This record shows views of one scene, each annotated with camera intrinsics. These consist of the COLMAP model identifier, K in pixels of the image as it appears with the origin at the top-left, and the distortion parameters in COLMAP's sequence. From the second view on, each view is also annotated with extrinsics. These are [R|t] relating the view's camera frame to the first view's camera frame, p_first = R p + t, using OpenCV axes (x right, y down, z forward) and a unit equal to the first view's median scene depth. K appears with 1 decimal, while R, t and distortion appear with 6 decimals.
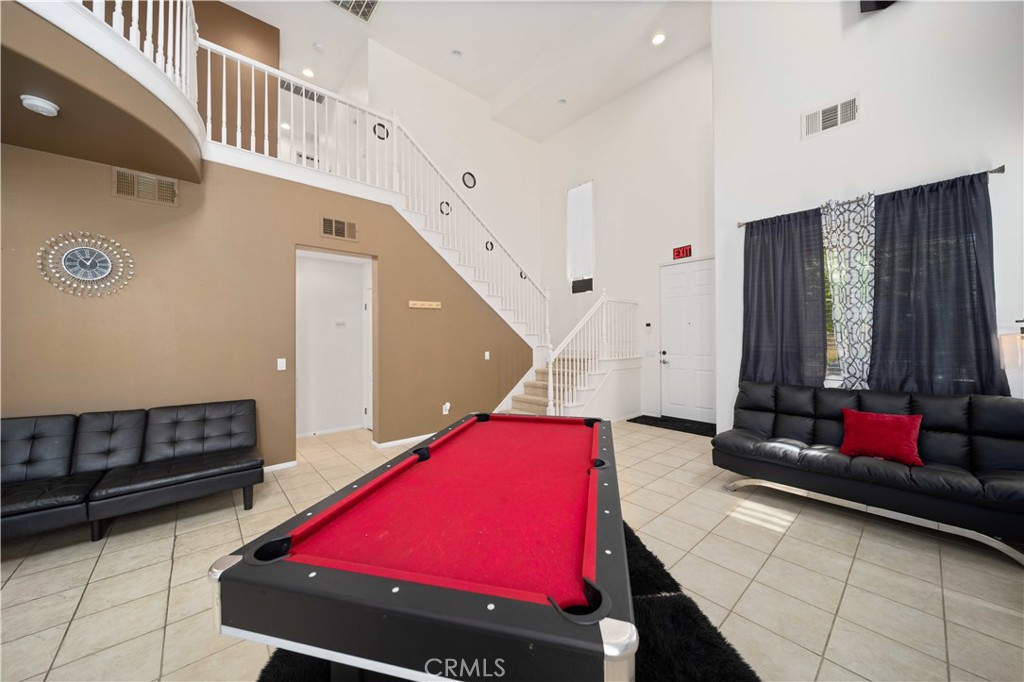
lens RADIAL K [[361.3, 0, 514.0], [0, 361.3, 336.4], [0, 0, 1]] dist [-0.001257, 0.000043]
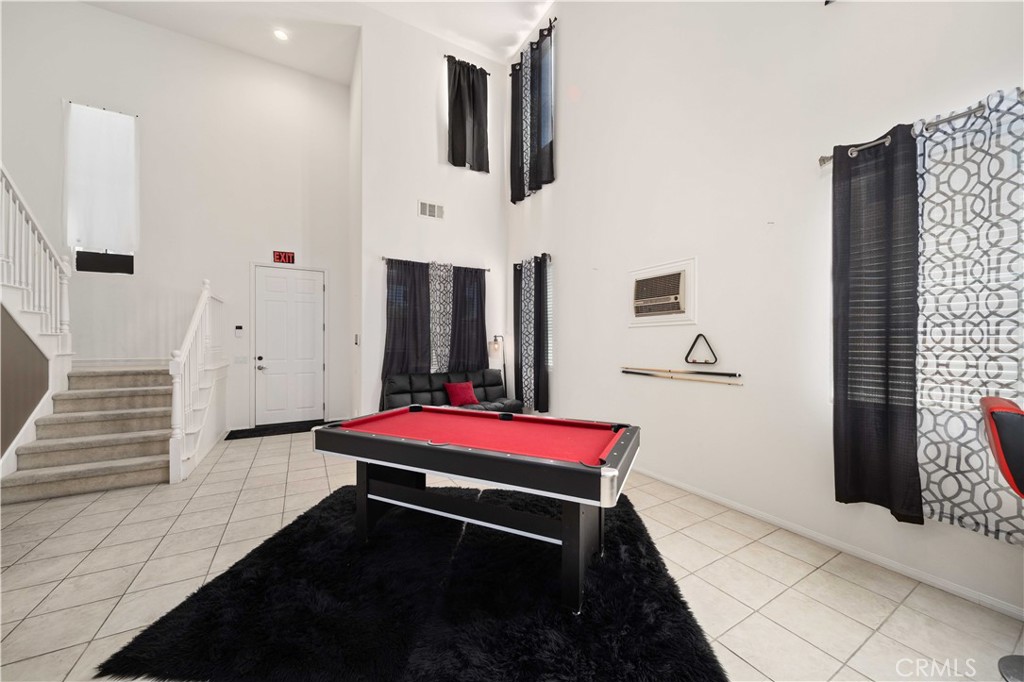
lens RADIAL K [[361.3, 0, 512.7], [0, 361.3, 343.6], [0, 0, 1]] dist [-0.001257, 0.000043]
pose [[0.199517, 0.004262, 0.979885, -0.391869], [-0.008462, 0.999961, -0.002626, 0.004582], [-0.979858, -0.007768, 0.199546, 0.171566]]
